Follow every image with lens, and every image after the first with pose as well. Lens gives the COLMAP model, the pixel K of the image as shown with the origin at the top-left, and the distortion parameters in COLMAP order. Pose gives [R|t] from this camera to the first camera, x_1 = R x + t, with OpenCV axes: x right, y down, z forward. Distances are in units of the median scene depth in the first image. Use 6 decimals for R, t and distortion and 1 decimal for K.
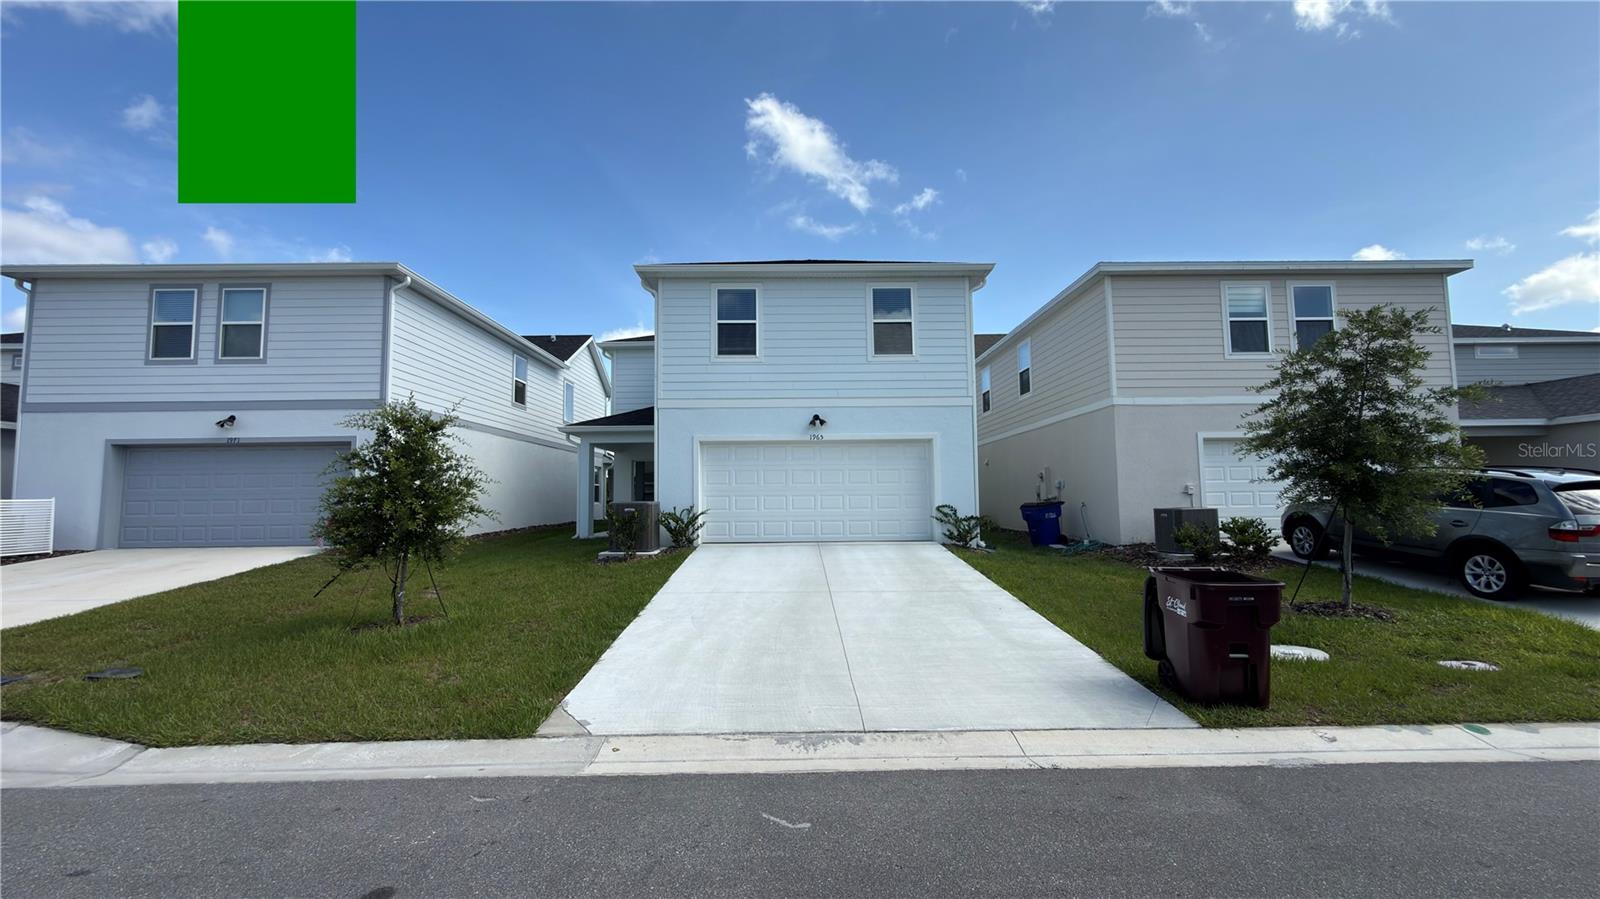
lens RADIAL K [[643.5, 0, 797.1], [0, 643.5, 450.6], [0, 0, 1]] dist [0.000295, 0.000230]
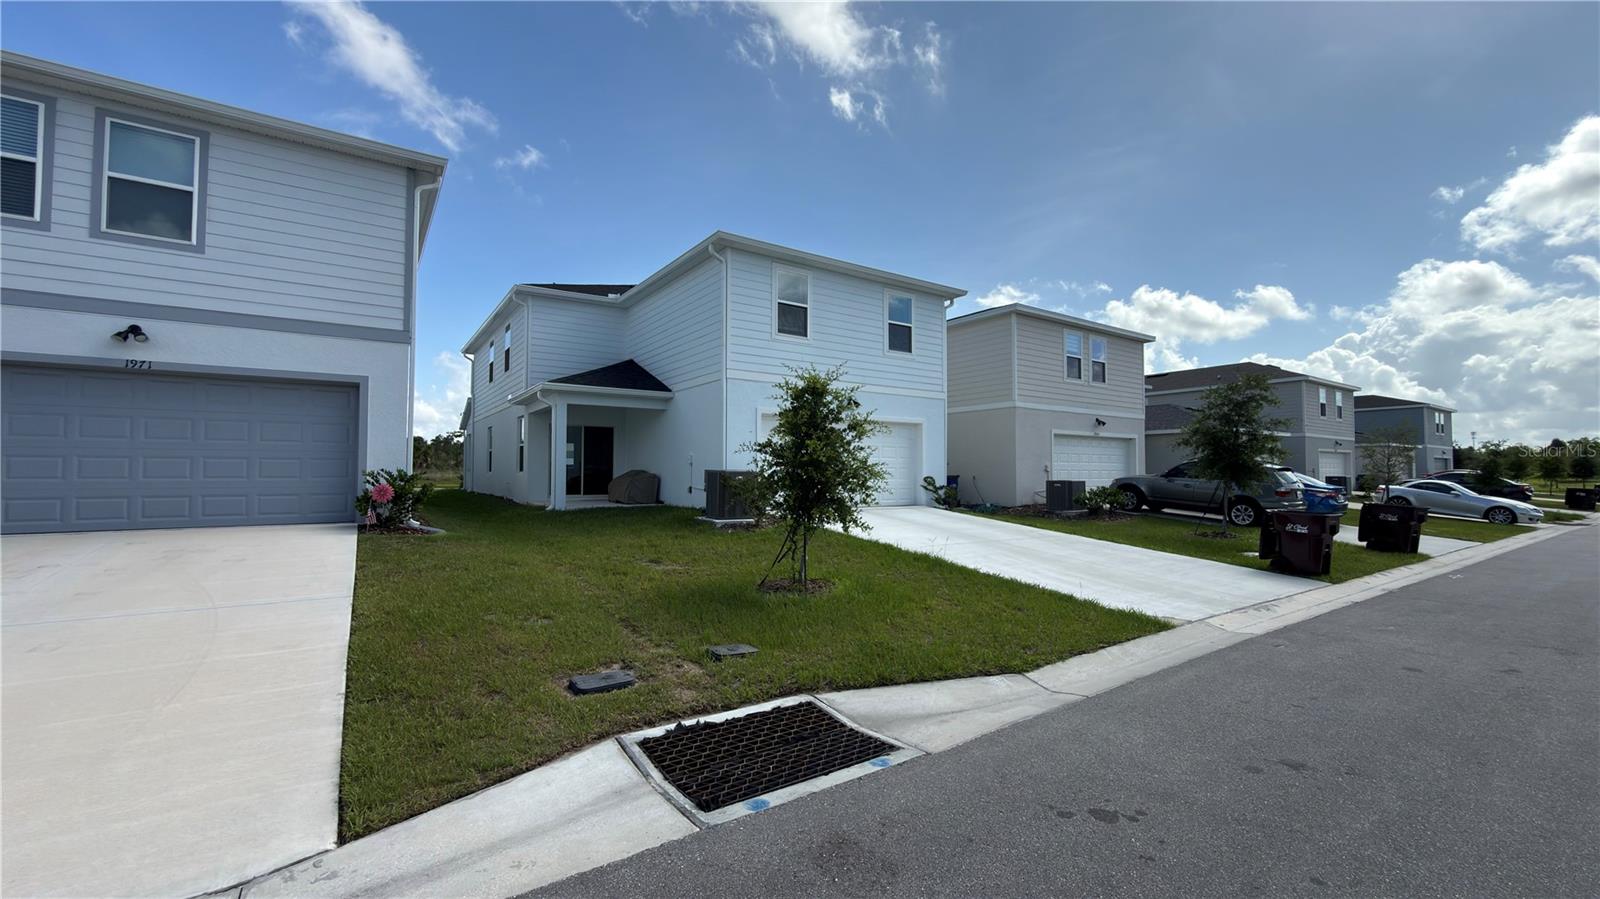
lens RADIAL K [[643.5, 0, 793.5], [0, 643.5, 451.1], [0, 0, 1]] dist [0.000295, 0.000230]
pose [[0.830032, 0.032748, 0.556753, -0.684412], [-0.056292, 0.998096, 0.025216, 0.017551], [-0.554867, -0.052271, 0.830295, 0.099490]]
